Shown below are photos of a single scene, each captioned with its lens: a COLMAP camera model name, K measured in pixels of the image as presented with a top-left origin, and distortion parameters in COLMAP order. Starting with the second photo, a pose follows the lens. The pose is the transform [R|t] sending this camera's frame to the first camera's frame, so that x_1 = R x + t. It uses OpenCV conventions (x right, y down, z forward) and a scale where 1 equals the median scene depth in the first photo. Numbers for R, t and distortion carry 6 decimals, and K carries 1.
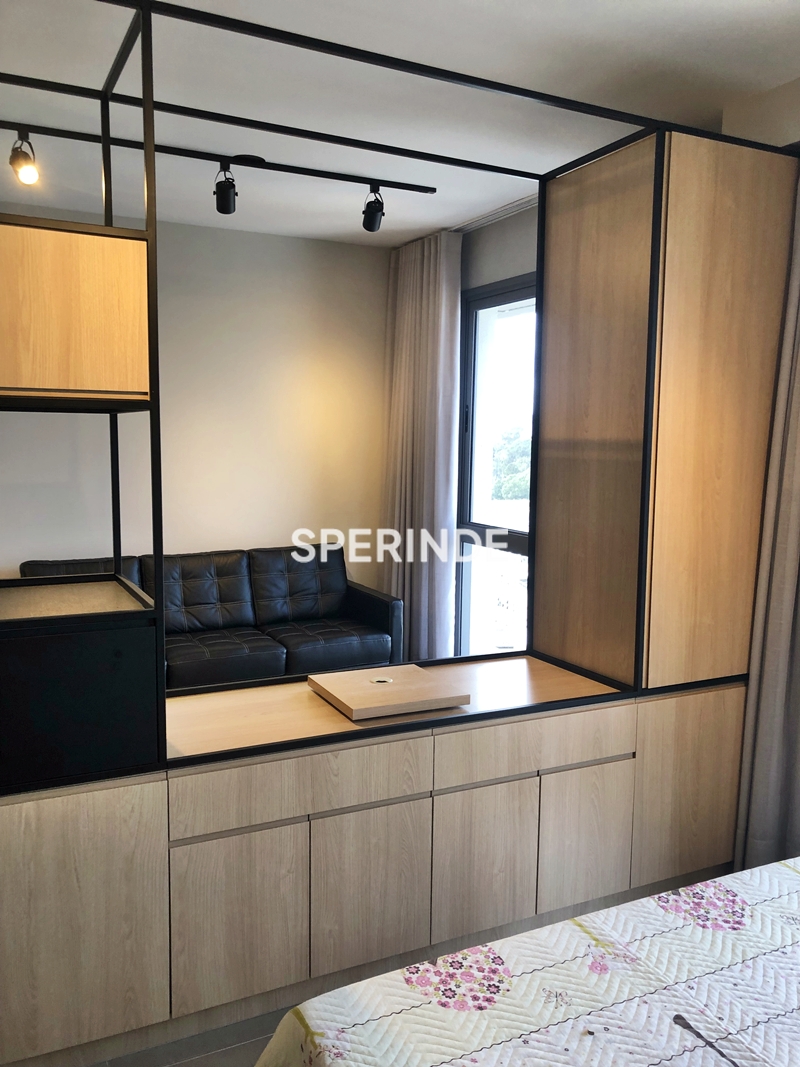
lens RADIAL K [[876.8, 0, 400.0], [0, 876.8, 533.5], [0, 0, 1]] dist [0.012005, 0.010455]
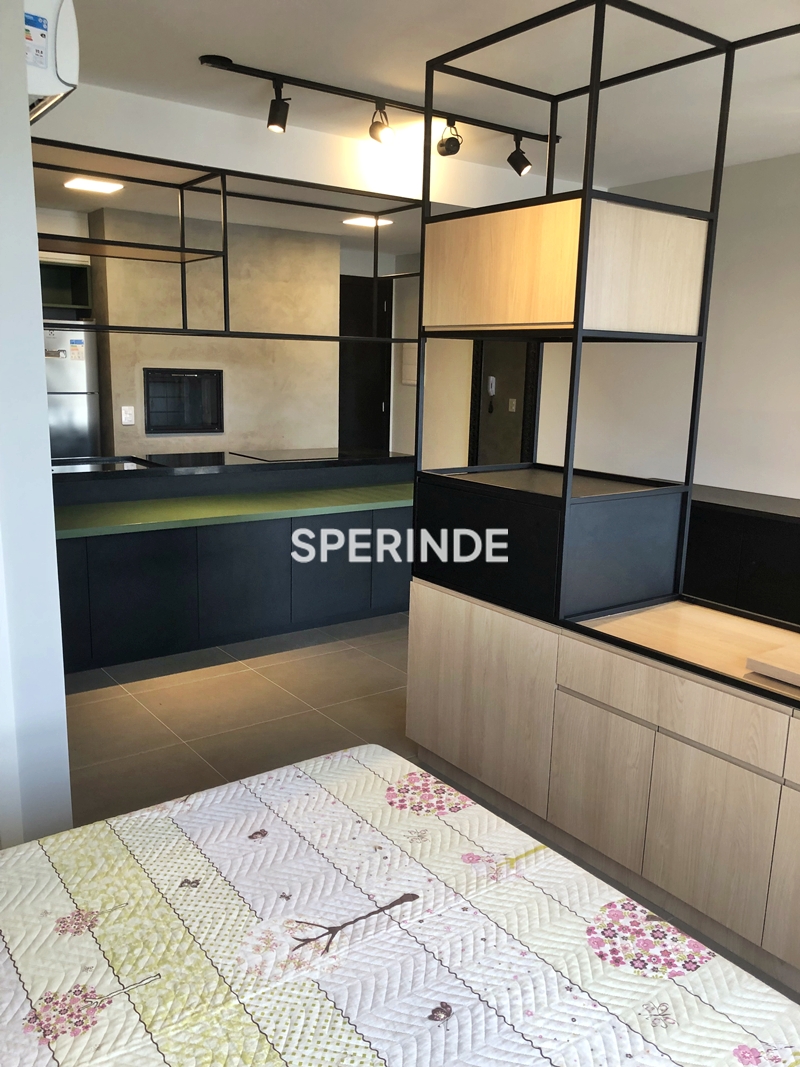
lens RADIAL K [[876.8, 0, 400.0], [0, 876.8, 533.5], [0, 0, 1]] dist [0.012005, 0.010455]
pose [[0.175036, 0.182540, -0.967492, 0.981930], [-0.136440, 0.977678, 0.159778, -0.034277], [0.975062, 0.104037, 0.196035, 0.572964]]
